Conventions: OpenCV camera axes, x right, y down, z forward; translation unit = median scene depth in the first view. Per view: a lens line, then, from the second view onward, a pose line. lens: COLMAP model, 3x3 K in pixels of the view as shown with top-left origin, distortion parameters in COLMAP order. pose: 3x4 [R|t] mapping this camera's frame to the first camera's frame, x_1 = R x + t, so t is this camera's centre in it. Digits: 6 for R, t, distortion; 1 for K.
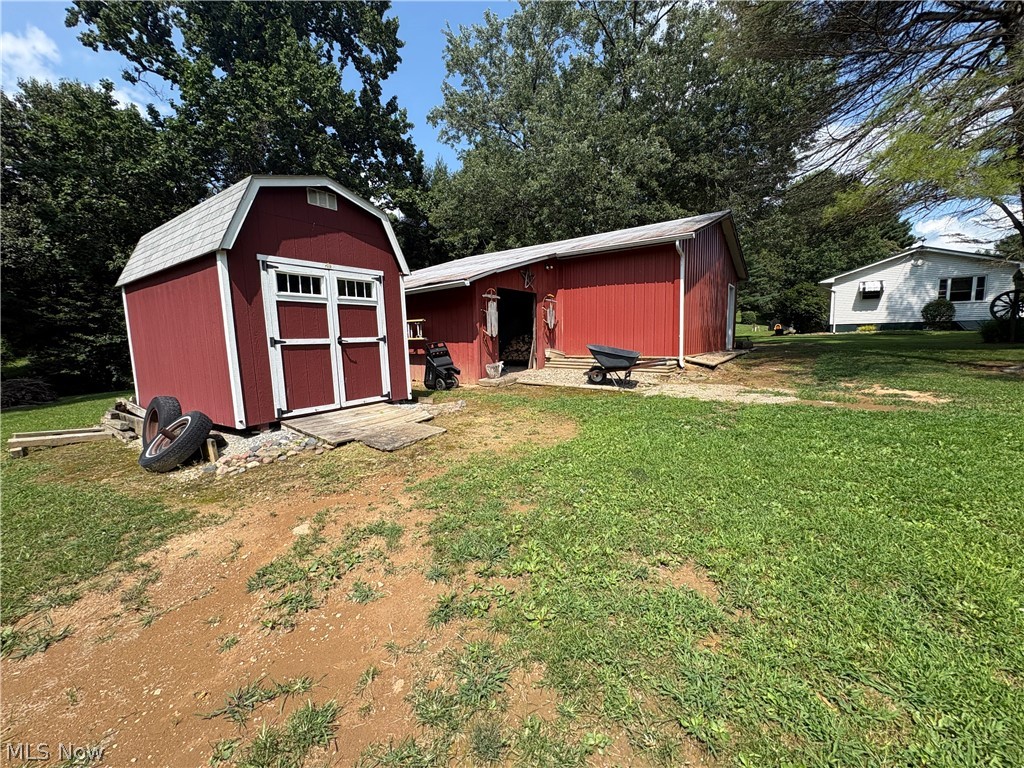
lens RADIAL K [[405.4, 0, 516.4], [0, 405.4, 384.9], [0, 0, 1]] dist [0.002349, -0.000038]
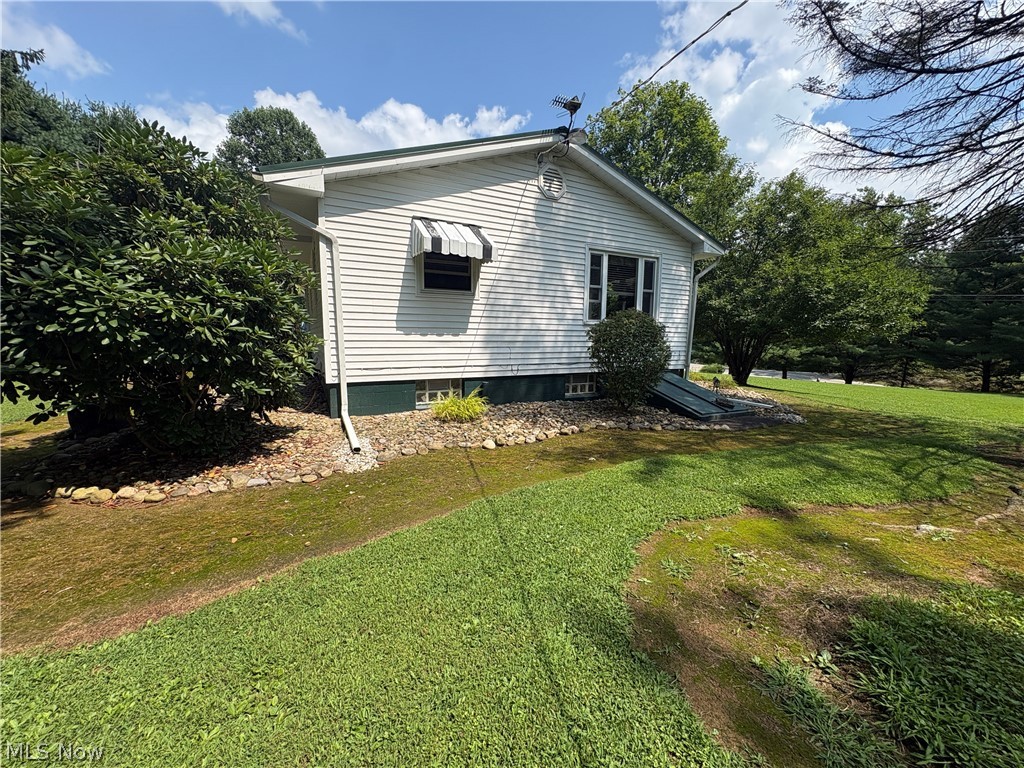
lens RADIAL K [[405.4, 0, 515.3], [0, 405.4, 383.1], [0, 0, 1]] dist [0.002349, -0.000038]
pose [[0.454283, -0.086604, 0.886638, 0.659072], [0.079266, 0.995245, 0.056599, -0.164435], [-0.887324, 0.044568, 0.458988, 0.854736]]
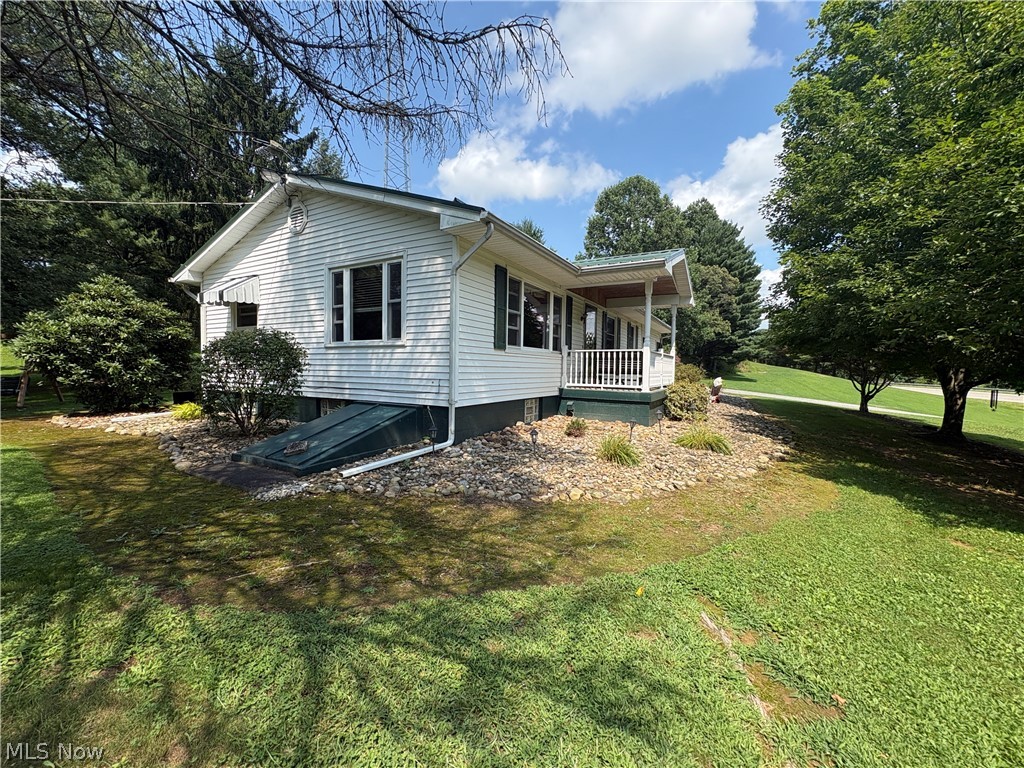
lens RADIAL K [[405.4, 0, 509.9], [0, 405.4, 384.6], [0, 0, 1]] dist [0.002349, -0.000038]
pose [[0.994641, 0.025194, 0.100271, 1.092252], [-0.017666, 0.997007, -0.075269, -0.138737], [-0.101867, 0.073094, 0.992109, 0.629599]]
